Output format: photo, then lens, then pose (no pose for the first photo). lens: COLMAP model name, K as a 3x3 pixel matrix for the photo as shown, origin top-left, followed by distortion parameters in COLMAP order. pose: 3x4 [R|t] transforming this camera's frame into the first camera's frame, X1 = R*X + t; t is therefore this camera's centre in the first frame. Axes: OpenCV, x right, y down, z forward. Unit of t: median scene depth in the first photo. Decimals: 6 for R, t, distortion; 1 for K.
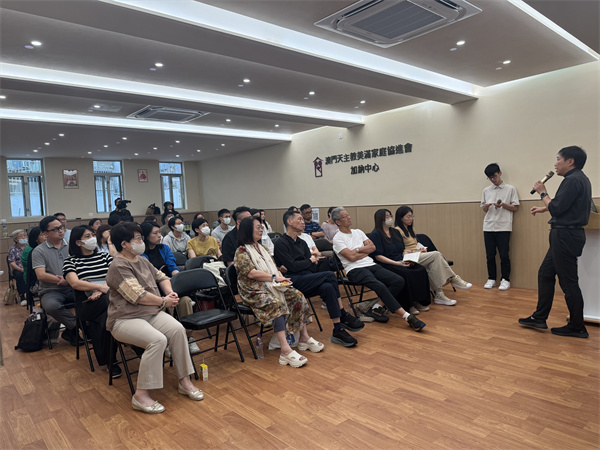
lens RADIAL K [[412.2, 0, 299.3], [0, 412.2, 222.8], [0, 0, 1]] dist [0.023530, -0.000645]
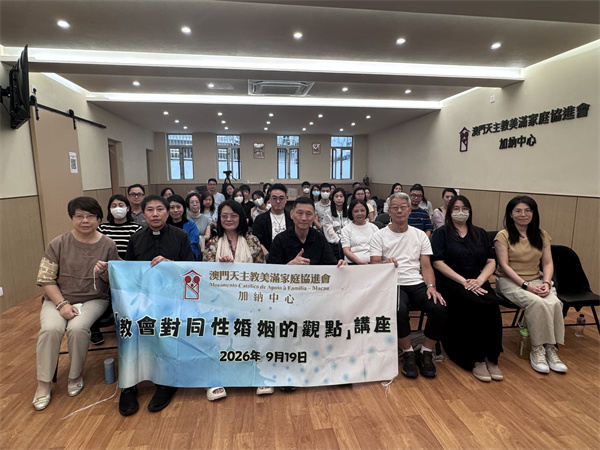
lens RADIAL K [[357.2, 0, 298.0], [0, 357.2, 228.3], [0, 0, 1]] dist [-0.012144, -0.002966]
pose [[0.807507, 0.139193, -0.573199, 0.224137], [-0.077502, 0.988371, 0.130829, -0.028981], [0.584744, -0.061222, 0.808905, 0.233513]]
